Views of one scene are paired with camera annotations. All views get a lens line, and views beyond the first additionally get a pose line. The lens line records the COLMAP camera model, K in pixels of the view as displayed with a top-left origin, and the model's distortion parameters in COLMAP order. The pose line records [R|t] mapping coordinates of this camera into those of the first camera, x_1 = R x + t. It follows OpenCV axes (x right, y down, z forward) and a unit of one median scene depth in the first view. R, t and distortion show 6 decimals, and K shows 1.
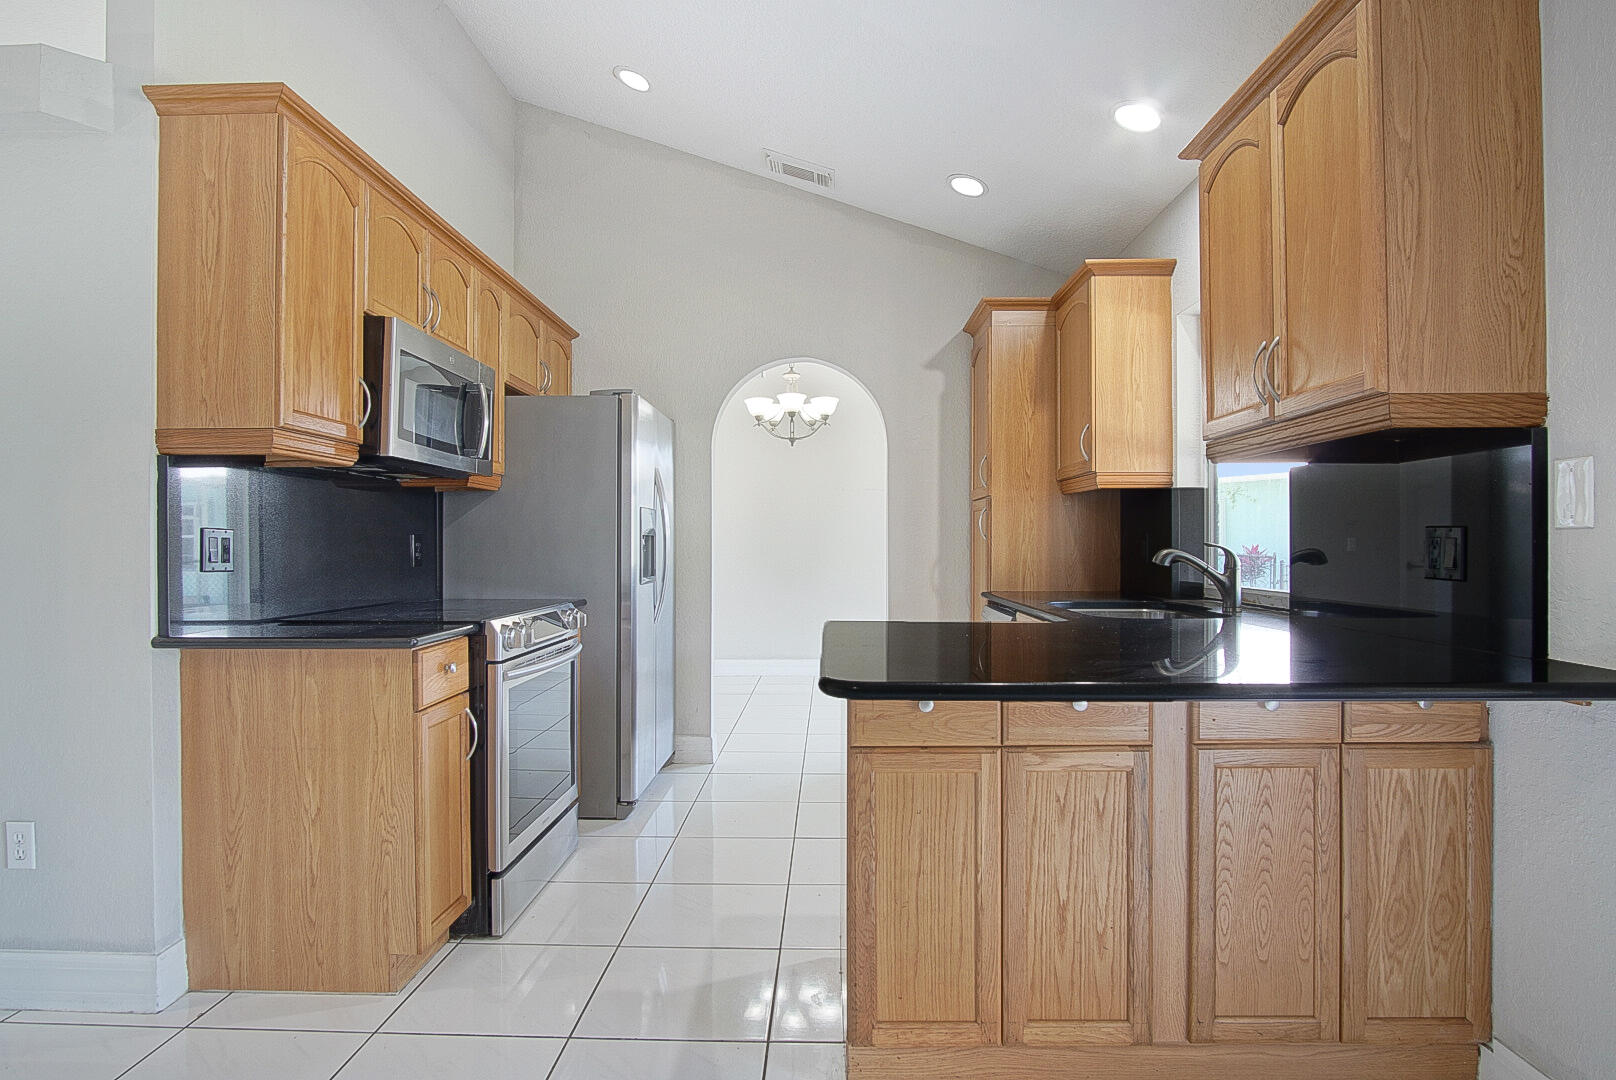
lens RADIAL K [[862.6, 0, 805.3], [0, 862.6, 546.5], [0, 0, 1]] dist [-0.028615, 0.002679]
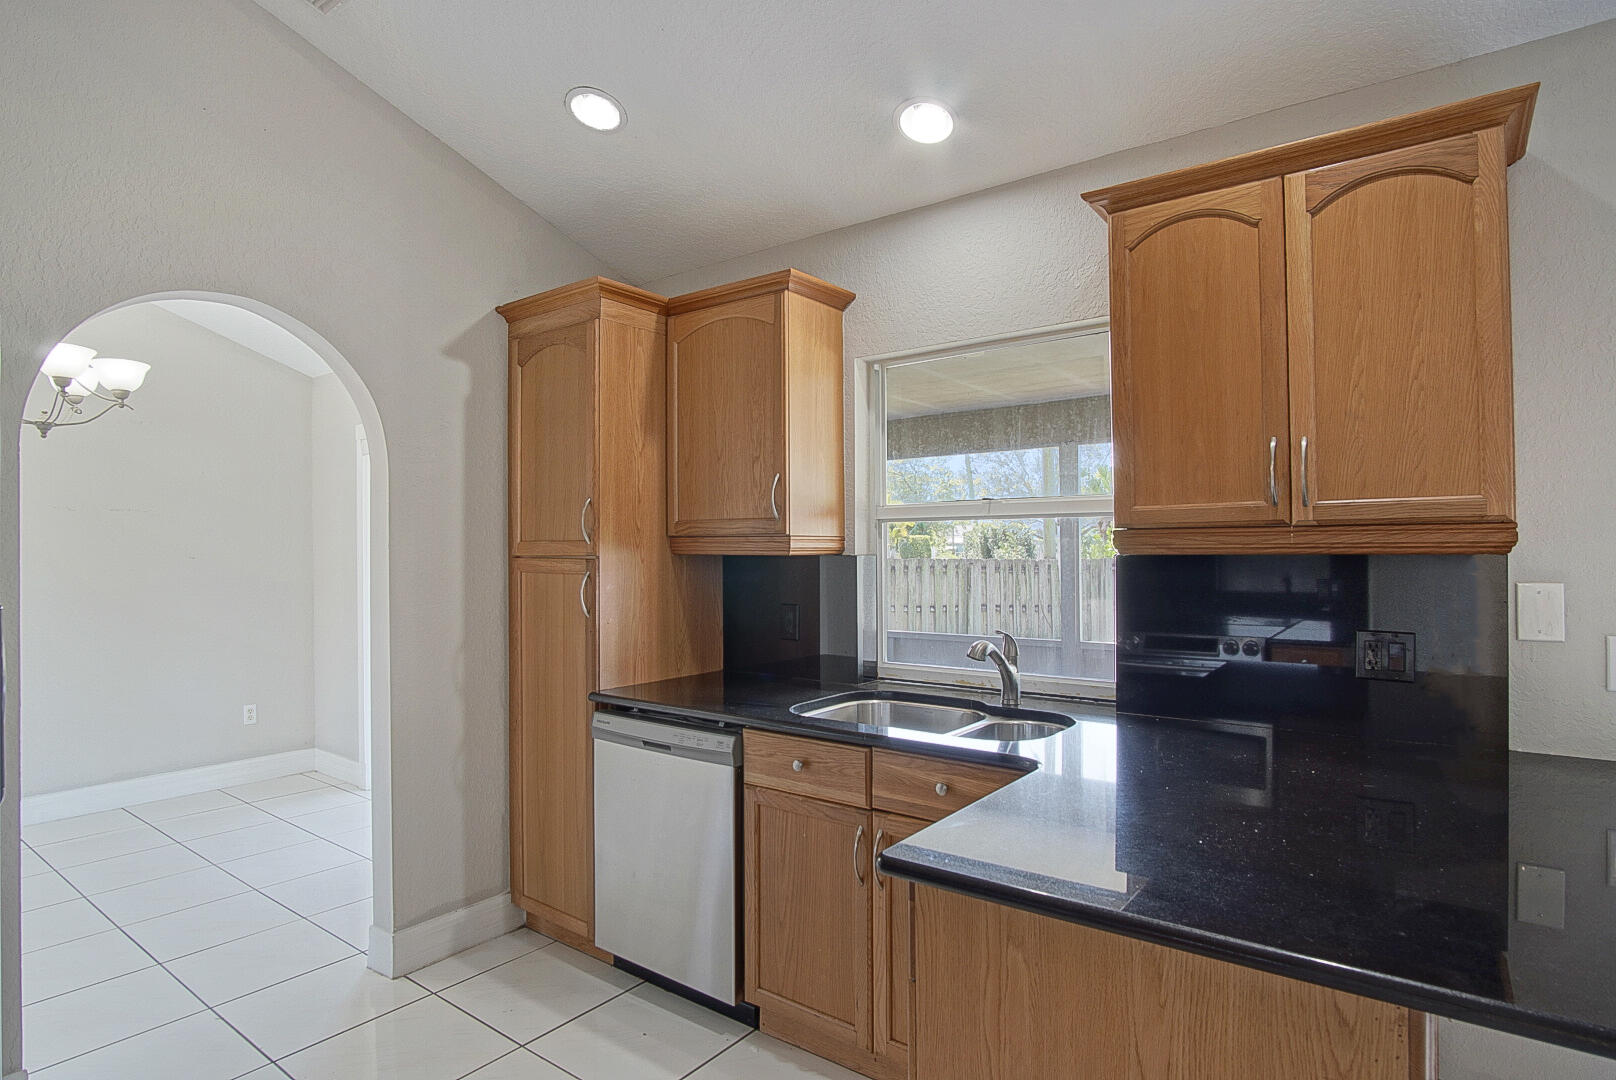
lens RADIAL K [[862.6, 0, 805.3], [0, 862.6, 546.5], [0, 0, 1]] dist [-0.028615, 0.002679]
pose [[0.578996, 0.001150, 0.815330, -0.331532], [0.007874, 0.999944, -0.007002, -0.075646], [-0.815292, 0.010474, 0.578955, 0.559518]]
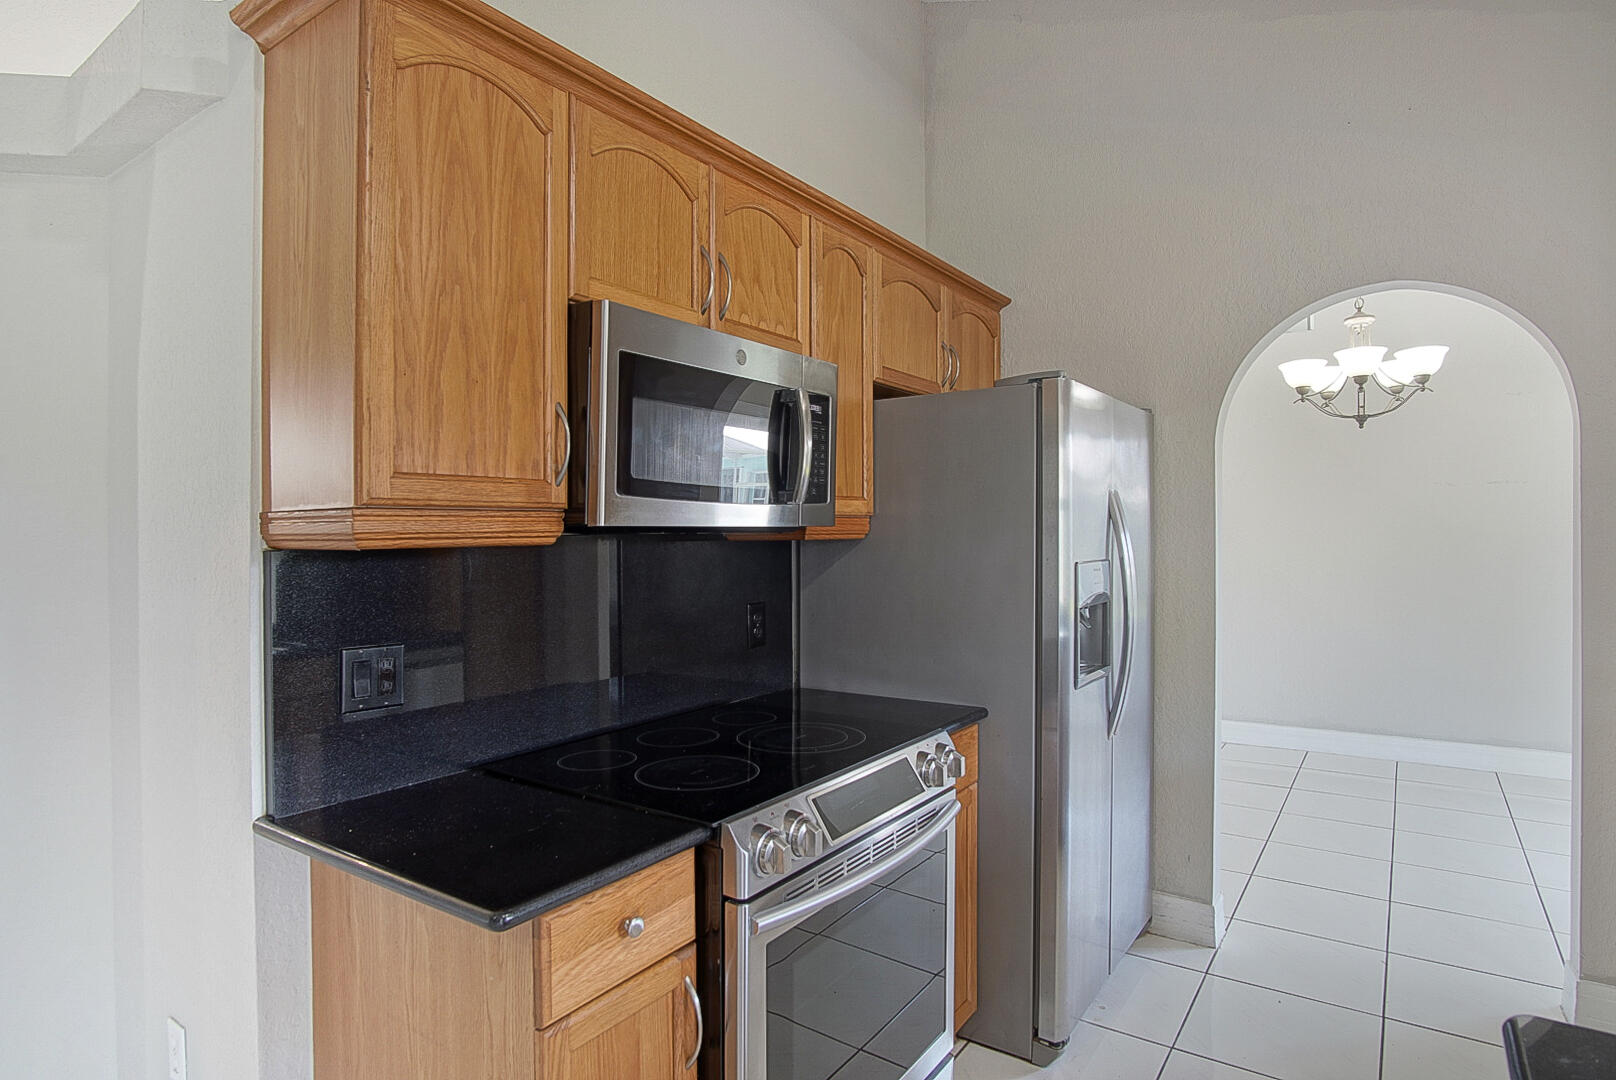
lens RADIAL K [[862.6, 0, 805.3], [0, 862.6, 546.5], [0, 0, 1]] dist [-0.028615, 0.002679]
pose [[0.831979, -0.000283, -0.554807, -0.014538], [0.009383, 0.999864, 0.013562, -0.077441], [0.554727, -0.016489, 0.831869, 0.447655]]
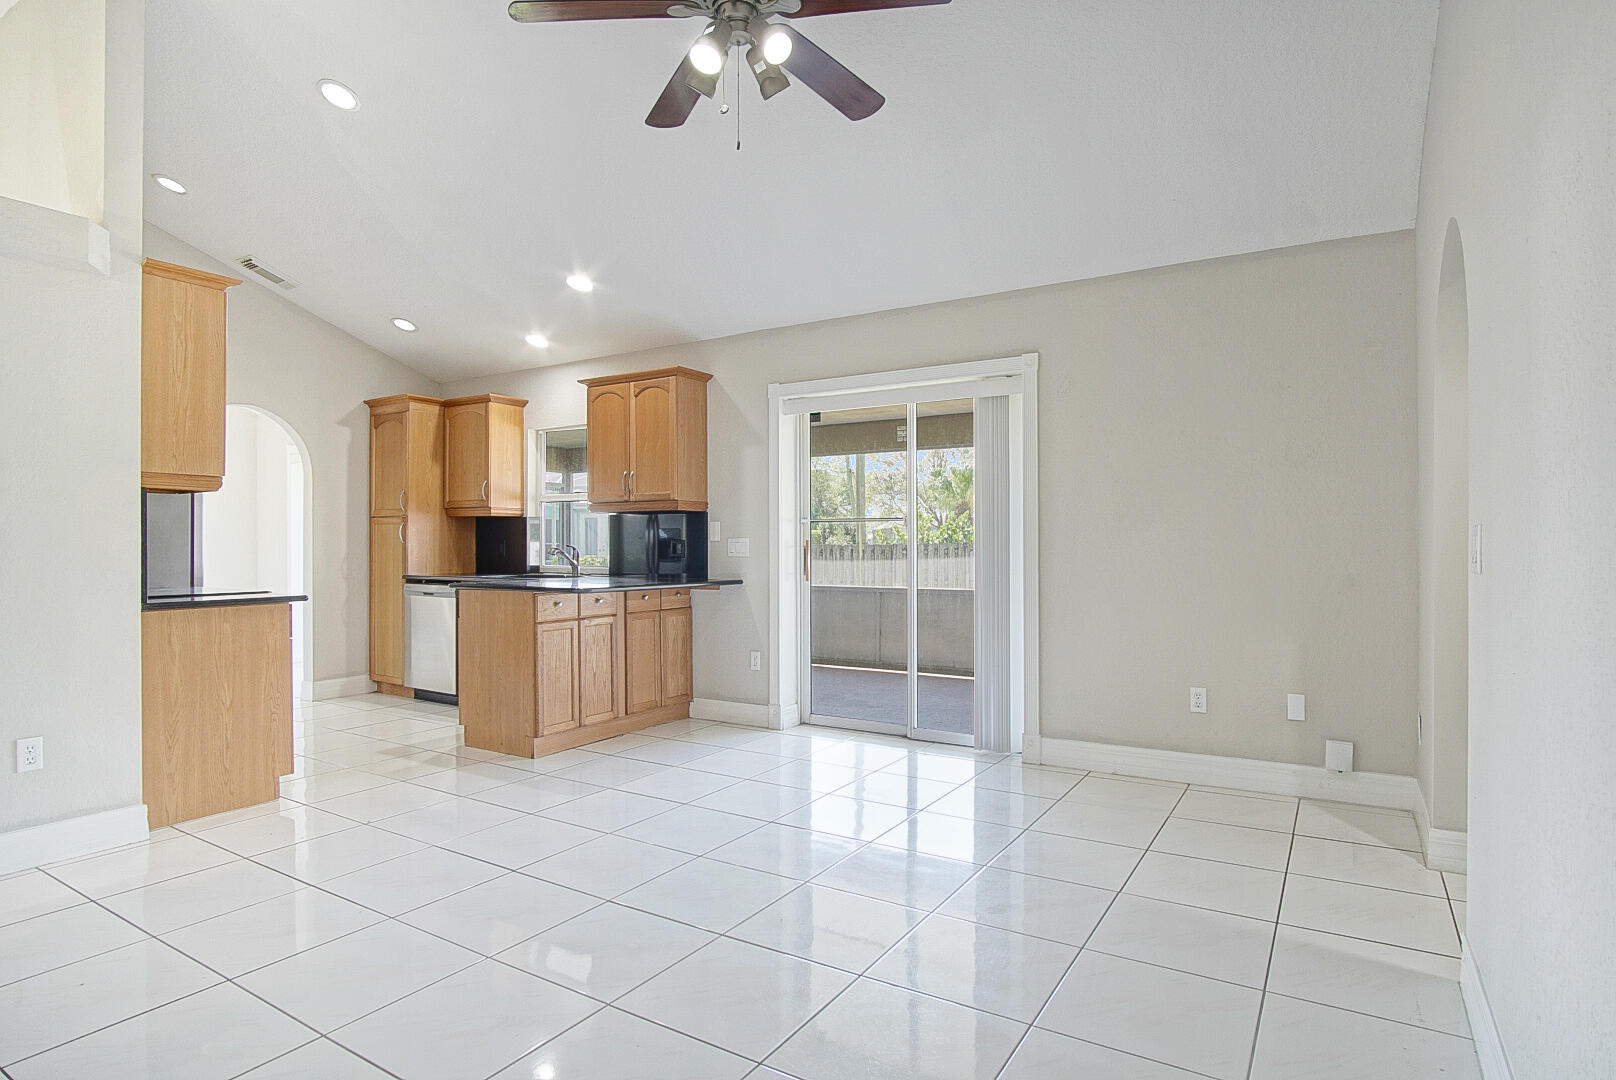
lens RADIAL K [[862.6, 0, 805.3], [0, 862.6, 546.5], [0, 0, 1]] dist [-0.028615, 0.002679]
pose [[0.508035, 0.000987, 0.861336, -0.987580], [0.001632, 0.999996, -0.002109, 0.003939], [-0.861335, 0.002477, 0.508031, -0.573898]]
